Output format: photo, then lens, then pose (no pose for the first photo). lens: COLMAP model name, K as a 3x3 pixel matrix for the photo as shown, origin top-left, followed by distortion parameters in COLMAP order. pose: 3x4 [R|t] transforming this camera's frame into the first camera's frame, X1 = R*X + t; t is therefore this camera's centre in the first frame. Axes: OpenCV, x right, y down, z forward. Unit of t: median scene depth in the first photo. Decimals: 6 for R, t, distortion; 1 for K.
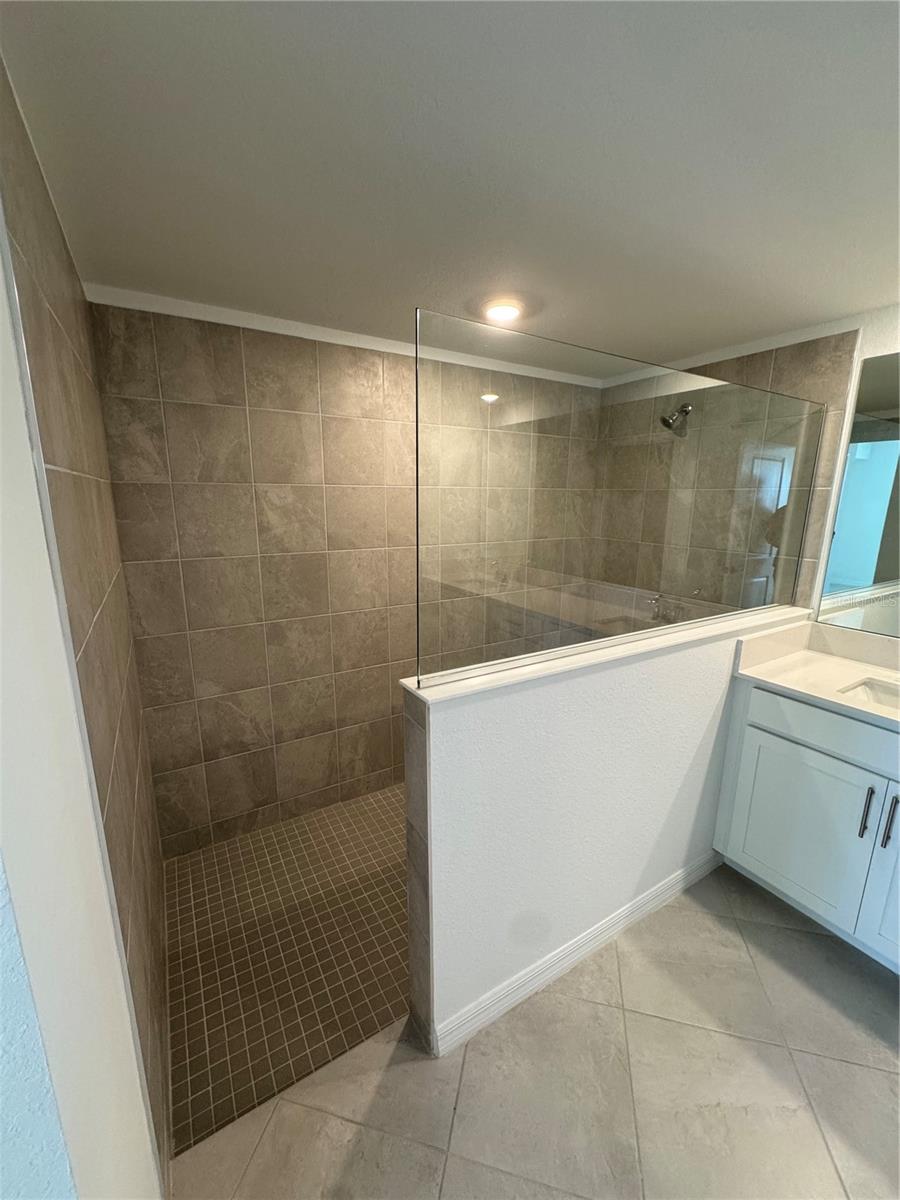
lens RADIAL K [[478.2, 0, 445.6], [0, 478.2, 598.6], [0, 0, 1]] dist [-0.002478, 0.000878]
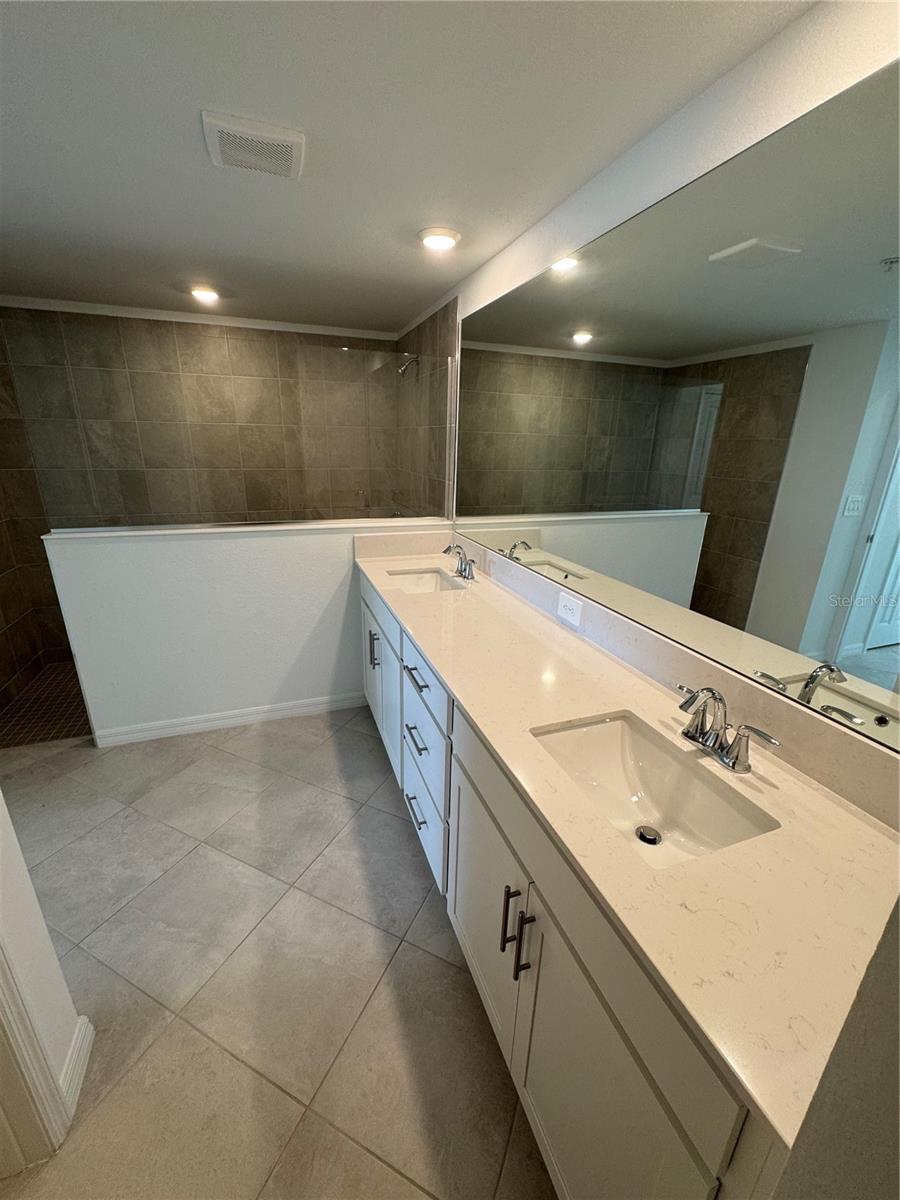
lens RADIAL K [[478.2, 0, 448.0], [0, 478.2, 599.7], [0, 0, 1]] dist [-0.002478, 0.000878]
pose [[0.980038, 0.074229, -0.184432, 1.057427], [-0.053695, 0.992035, 0.113941, 0.088413], [0.191420, -0.101764, 0.976218, -0.303838]]
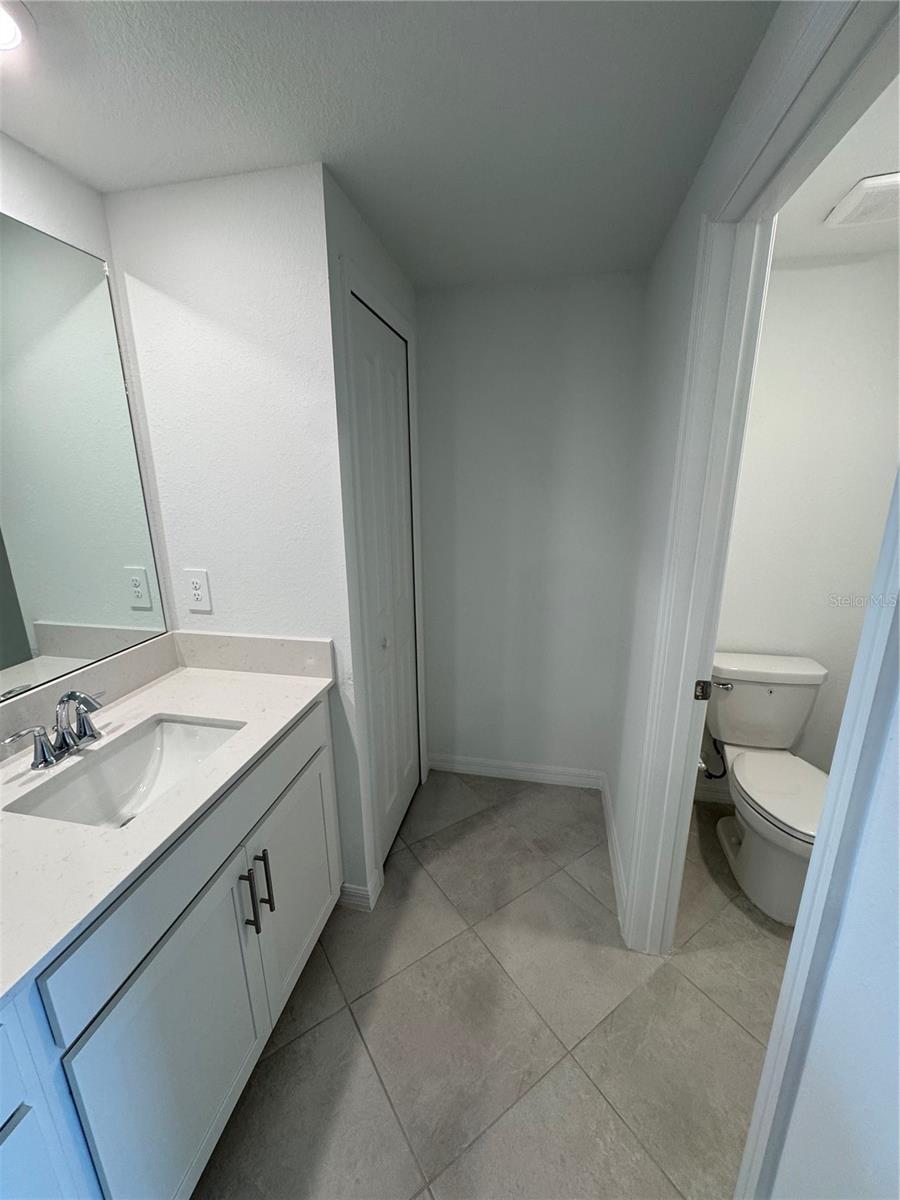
lens RADIAL K [[478.2, 0, 452.5], [0, 478.2, 601.5], [0, 0, 1]] dist [-0.002478, 0.000878]
pose [[-0.735181, -0.175836, 0.654668, 0.576990], [0.143717, 0.903385, 0.404030, -0.033152], [-0.662461, 0.391122, -0.638881, 0.226055]]
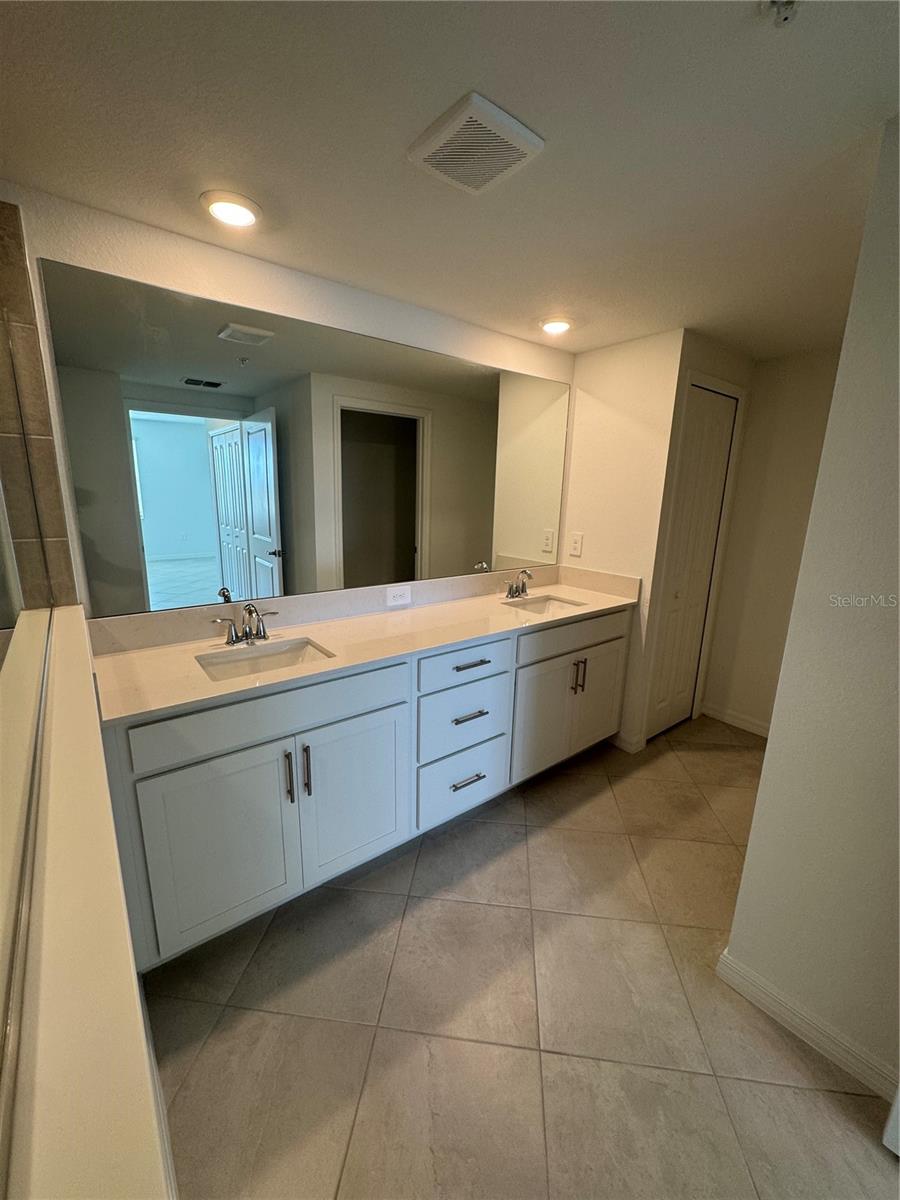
lens RADIAL K [[478.2, 0, 453.3], [0, 478.2, 599.9], [0, 0, 1]] dist [-0.002478, 0.000878]
pose [[-0.122074, -0.232636, 0.964872, -0.025414], [0.179388, 0.950961, 0.251977, -0.070795], [-0.976175, 0.203847, -0.074356, 0.512671]]
